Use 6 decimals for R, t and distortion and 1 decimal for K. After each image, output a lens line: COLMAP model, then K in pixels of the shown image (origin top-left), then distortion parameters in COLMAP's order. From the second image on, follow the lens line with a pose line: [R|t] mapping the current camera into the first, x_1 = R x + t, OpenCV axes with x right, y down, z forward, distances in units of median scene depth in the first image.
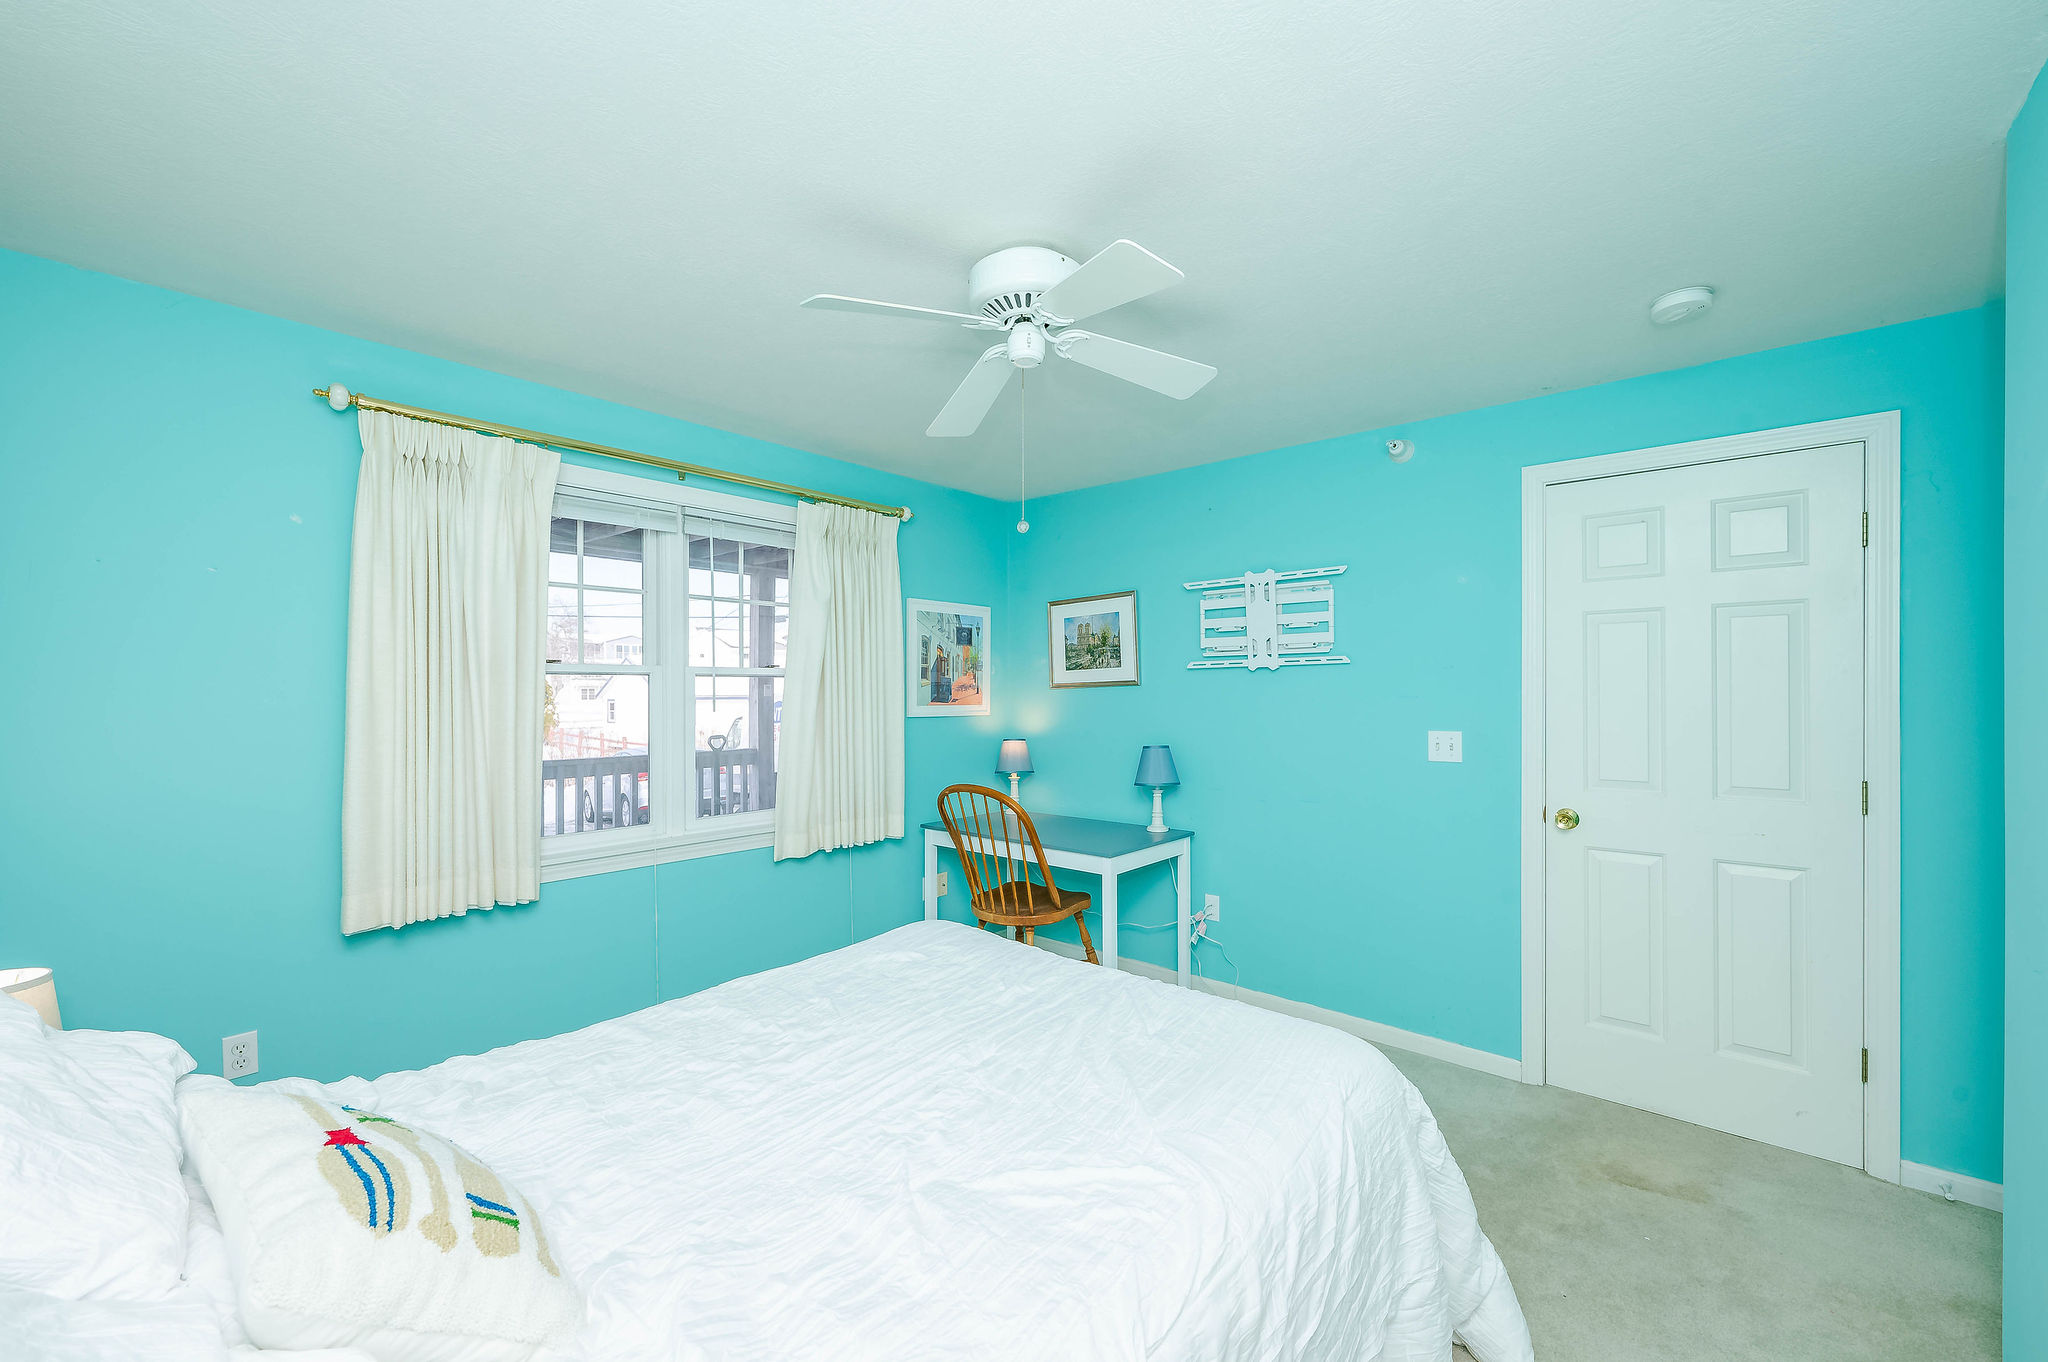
lens RADIAL K [[832.3, 0, 1029.5], [0, 832.3, 685.4], [0, 0, 1]] dist [-0.003696, 0.000034]
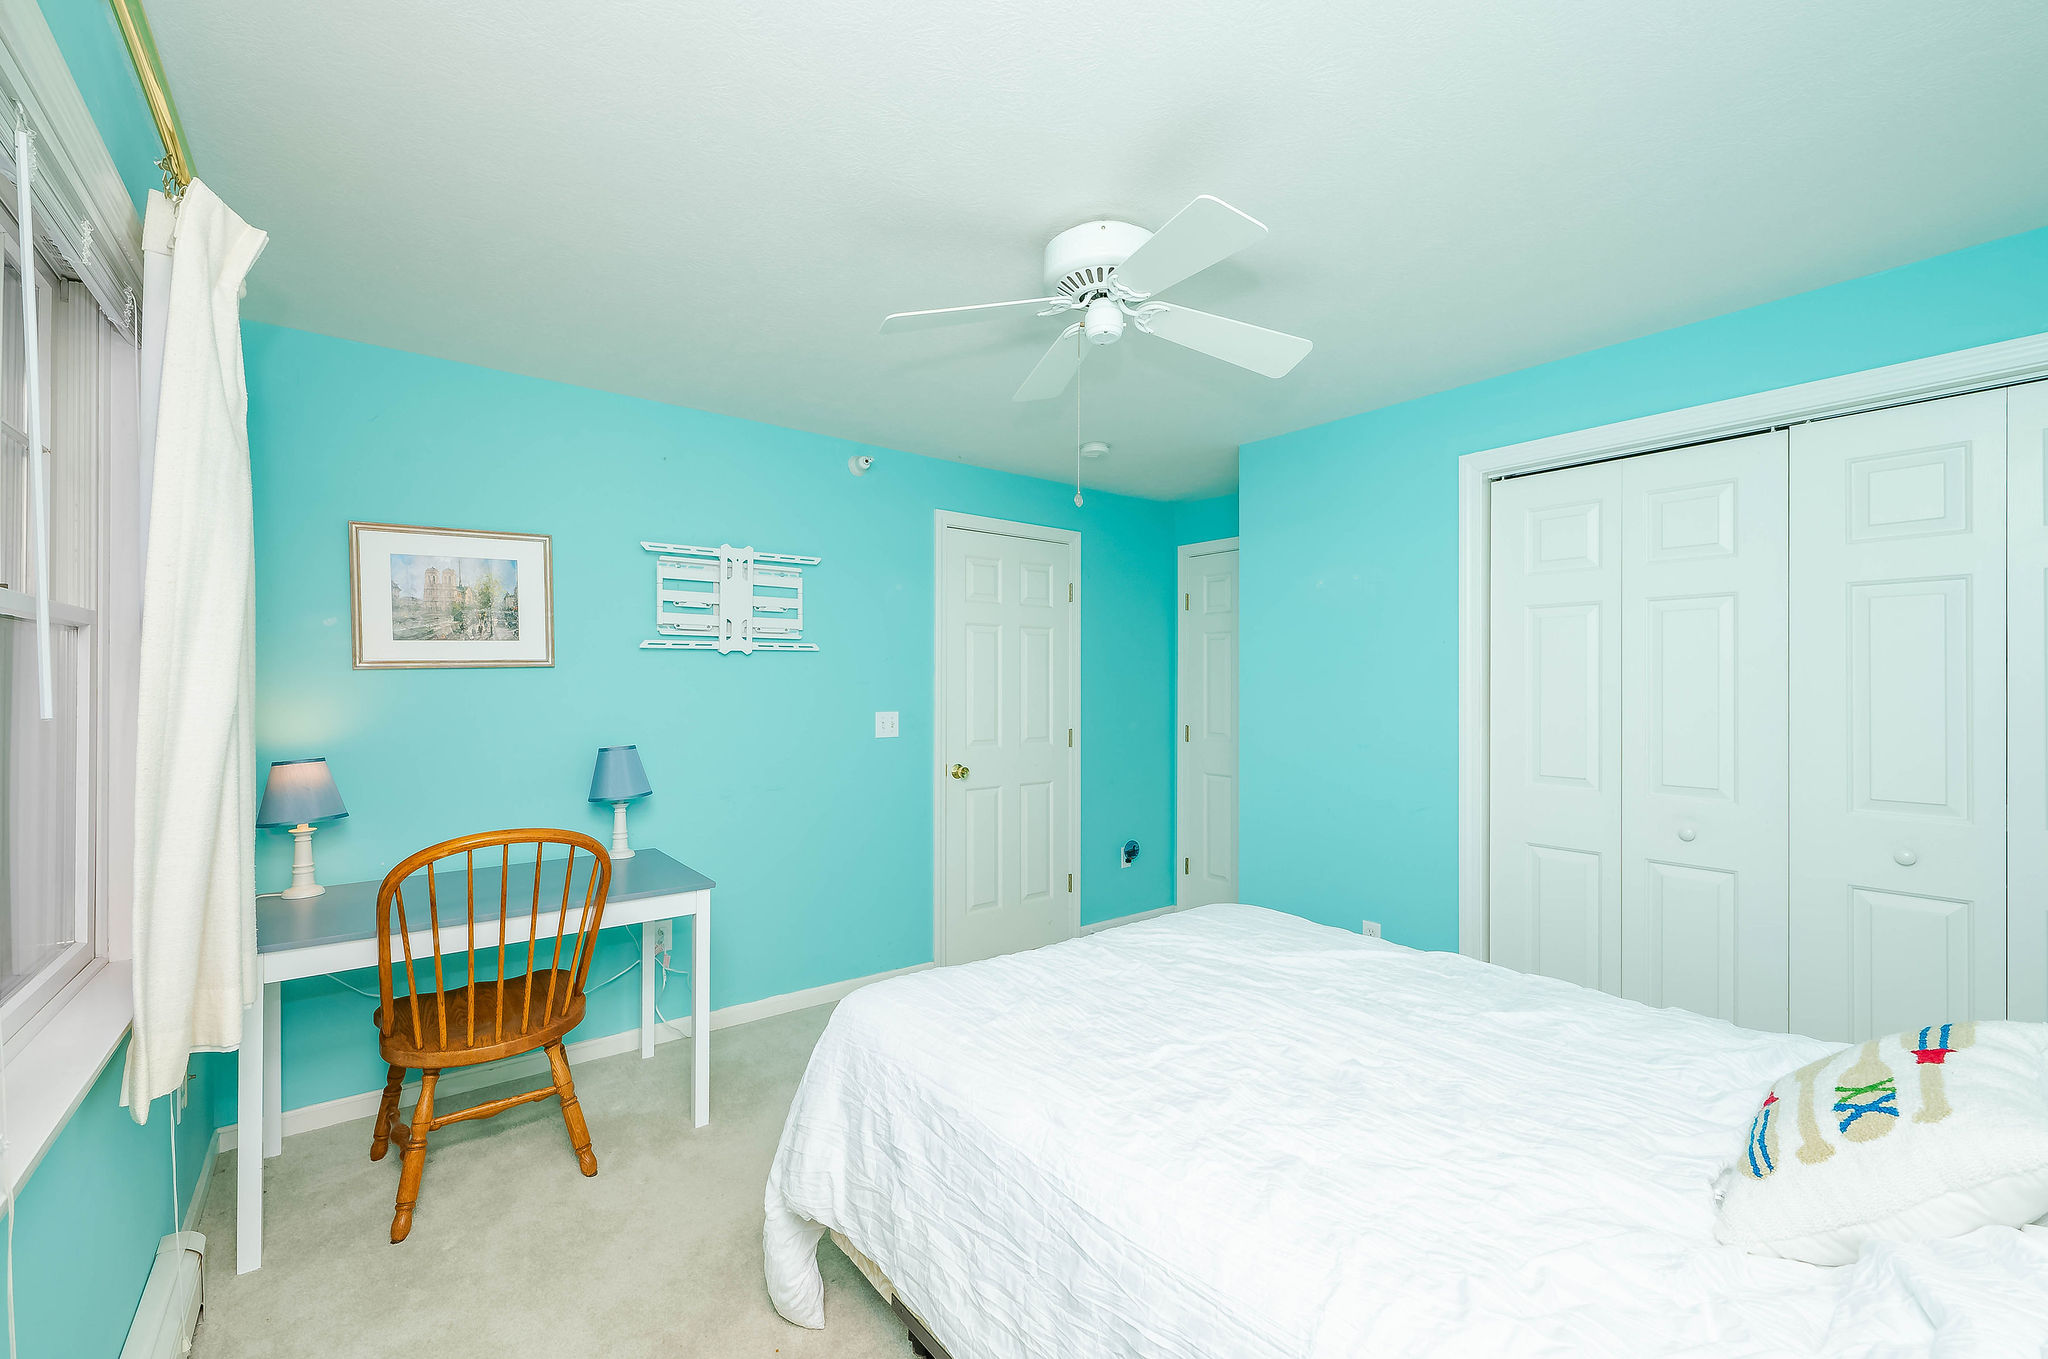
lens RADIAL K [[832.3, 0, 1024.9], [0, 832.3, 668.6], [0, 0, 1]] dist [-0.003696, 0.000034]
pose [[0.188281, 0.020915, 0.981893, -0.530096], [-0.009637, 0.999764, -0.019448, 0.011931], [-0.982068, -0.005801, 0.188438, 0.486959]]
